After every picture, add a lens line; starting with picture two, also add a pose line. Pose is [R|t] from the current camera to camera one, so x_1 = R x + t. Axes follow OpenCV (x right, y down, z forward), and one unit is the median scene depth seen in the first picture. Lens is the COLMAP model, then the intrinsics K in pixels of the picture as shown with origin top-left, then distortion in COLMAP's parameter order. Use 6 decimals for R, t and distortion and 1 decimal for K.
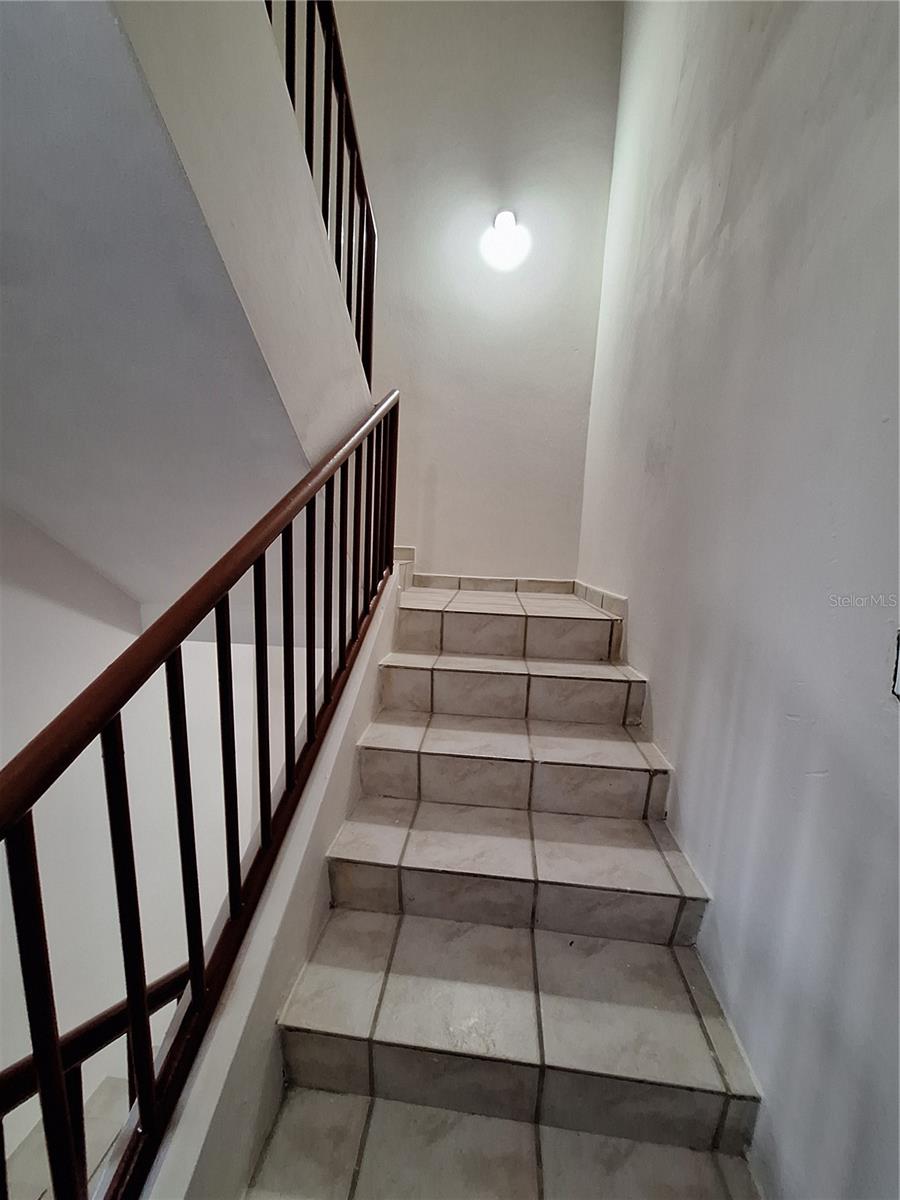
lens RADIAL K [[471.9, 0, 445.0], [0, 471.9, 608.3], [0, 0, 1]] dist [-0.004495, 0.000103]
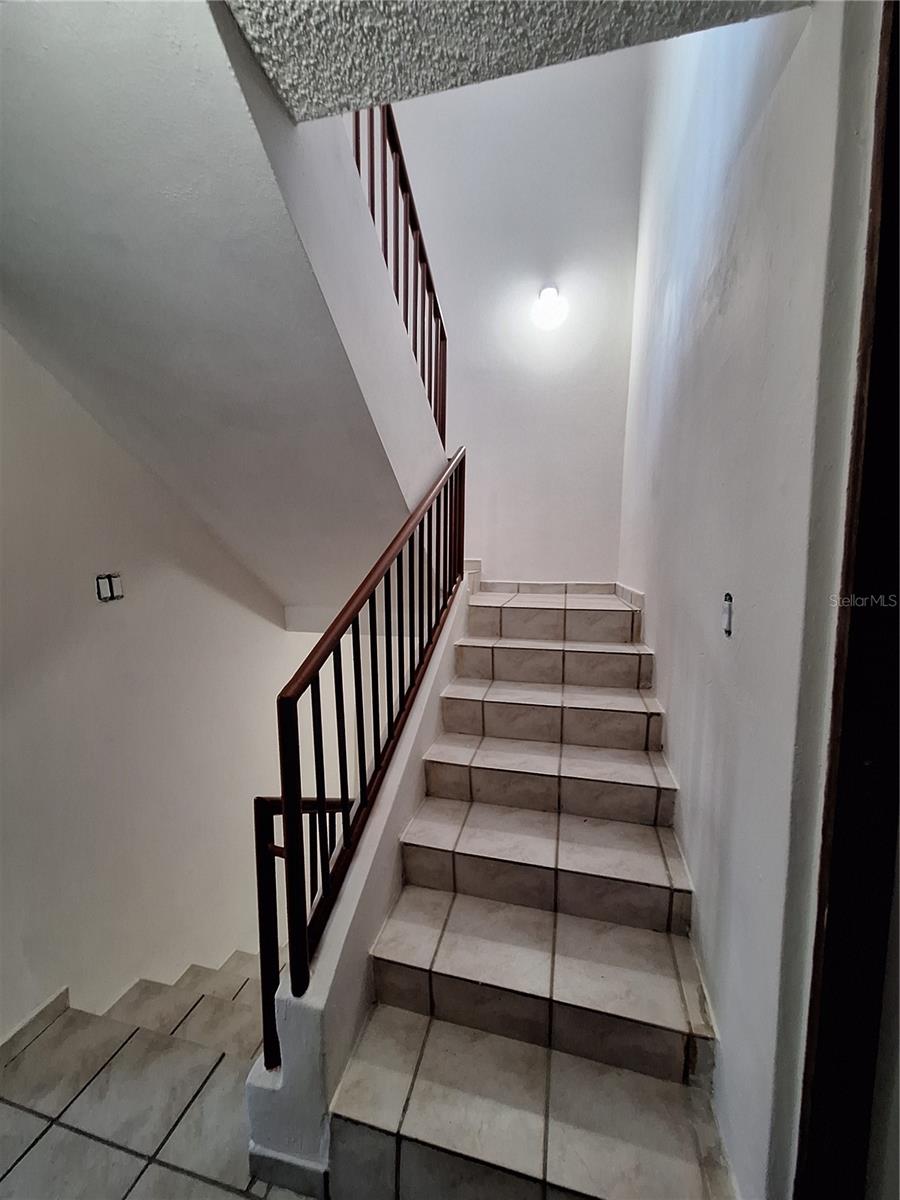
lens RADIAL K [[471.9, 0, 445.0], [0, 471.9, 608.3], [0, 0, 1]] dist [-0.004495, 0.000103]
pose [[0.987935, -0.020216, -0.153542, 0.056285], [0.016404, 0.999526, -0.026053, 0.053911], [0.153996, 0.023220, 0.987799, -0.442698]]
